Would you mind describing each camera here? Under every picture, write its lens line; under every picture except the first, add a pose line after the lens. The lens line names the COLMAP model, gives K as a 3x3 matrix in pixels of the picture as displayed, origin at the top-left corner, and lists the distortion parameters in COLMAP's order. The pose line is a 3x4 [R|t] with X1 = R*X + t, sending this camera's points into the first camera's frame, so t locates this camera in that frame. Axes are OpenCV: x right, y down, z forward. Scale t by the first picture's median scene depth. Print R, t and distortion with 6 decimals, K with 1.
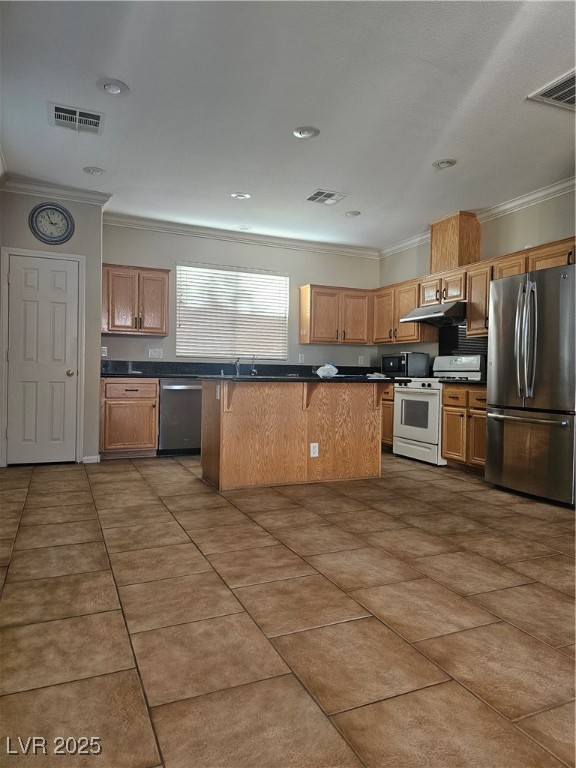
lens RADIAL K [[502.7, 0, 293.0], [0, 502.7, 379.1], [0, 0, 1]] dist [0.073425, -0.056202]
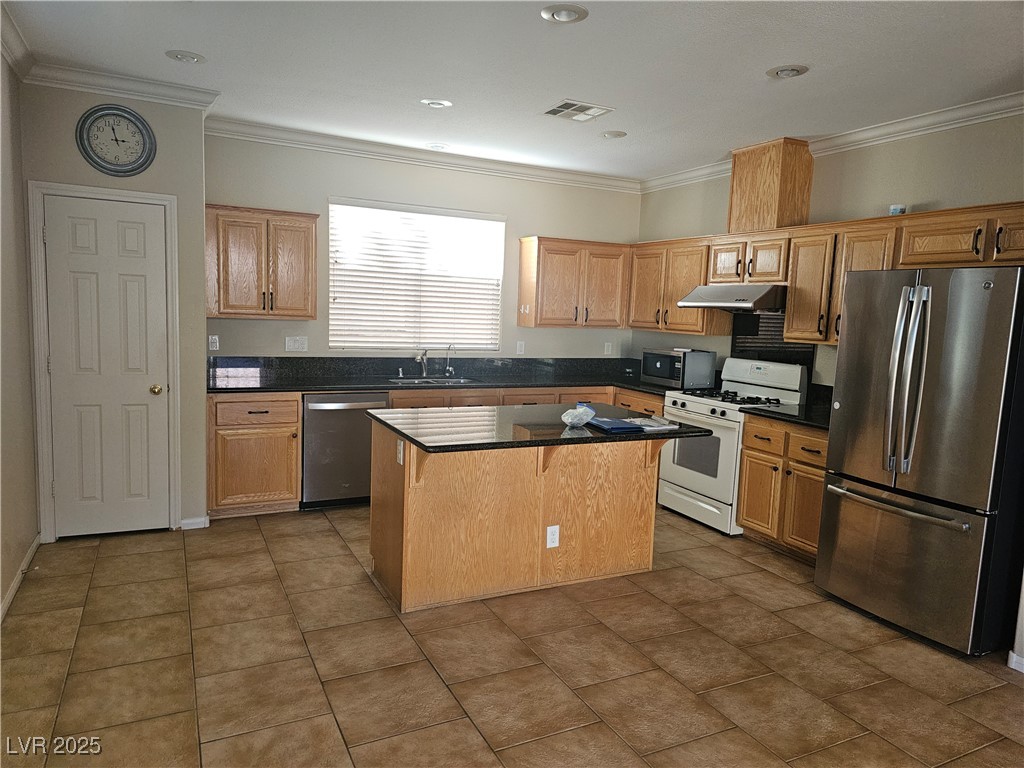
lens RADIAL K [[670.2, 0, 514.6], [0, 670.2, 380.9], [0, 0, 1]] dist [0.073425, -0.056202]
pose [[0.998799, 0.019209, 0.045077, -0.039049], [-0.023748, 0.994458, 0.102419, -0.114178], [-0.042860, -0.103366, 0.993719, 0.155292]]
